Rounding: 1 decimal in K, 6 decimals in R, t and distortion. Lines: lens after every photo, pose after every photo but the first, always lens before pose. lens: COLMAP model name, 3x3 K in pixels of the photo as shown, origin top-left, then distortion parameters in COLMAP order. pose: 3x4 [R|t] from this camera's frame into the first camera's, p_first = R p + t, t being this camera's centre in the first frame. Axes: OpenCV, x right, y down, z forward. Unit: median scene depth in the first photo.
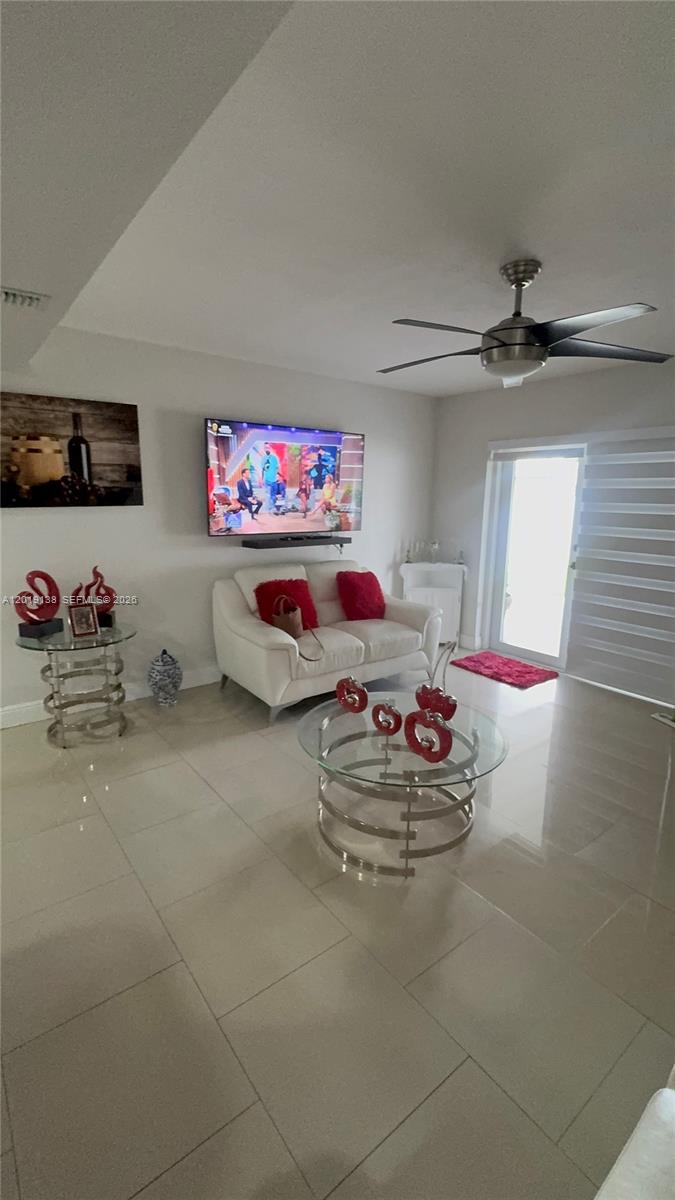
lens RADIAL K [[527.5, 0, 338.3], [0, 527.5, 598.8], [0, 0, 1]] dist [-0.002149, 0.000400]
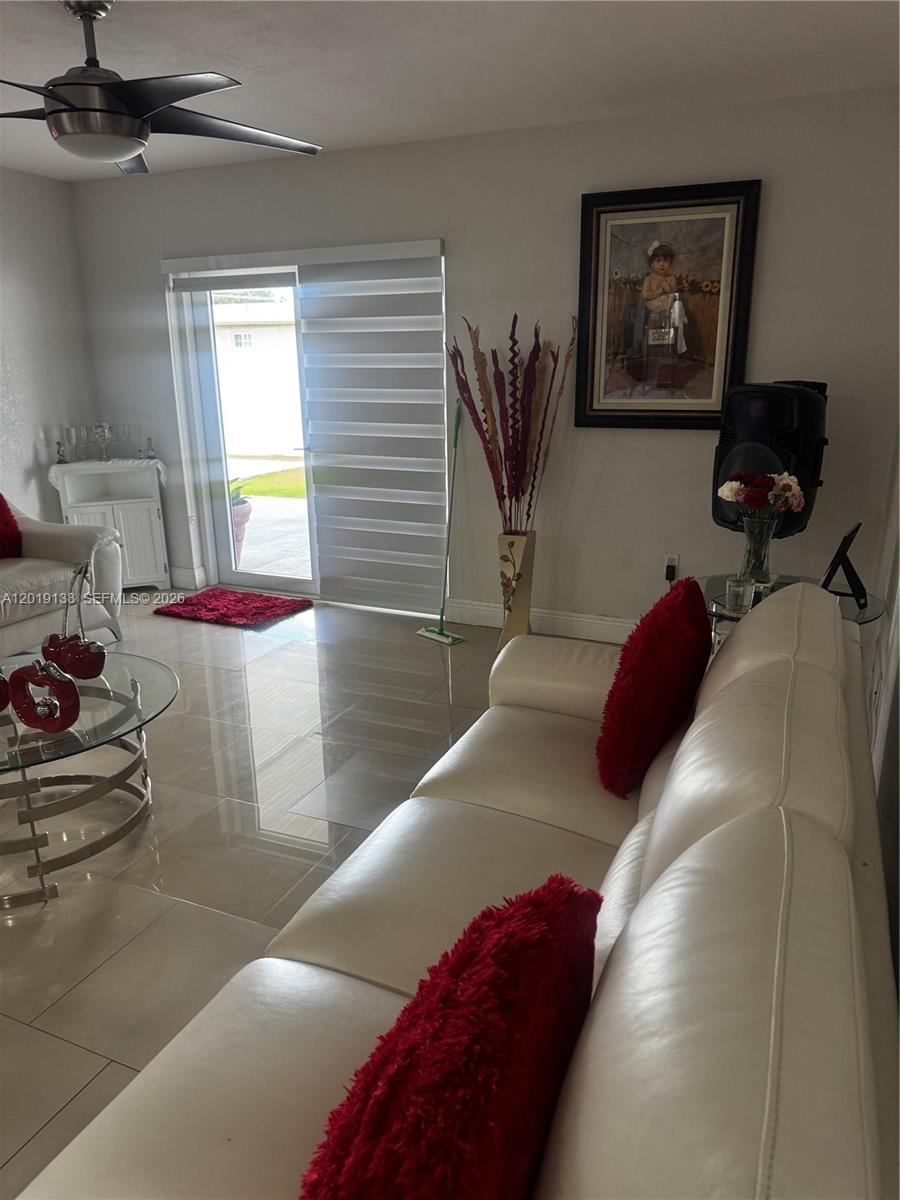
lens RADIAL K [[845.8, 0, 456.3], [0, 845.8, 608.3], [0, 0, 1]] dist [0.085390, -0.108940]
pose [[0.882263, -0.157455, 0.443644, 0.095558], [0.115137, 0.985958, 0.120960, 0.041208], [-0.456460, -0.055638, 0.888003, -0.135864]]
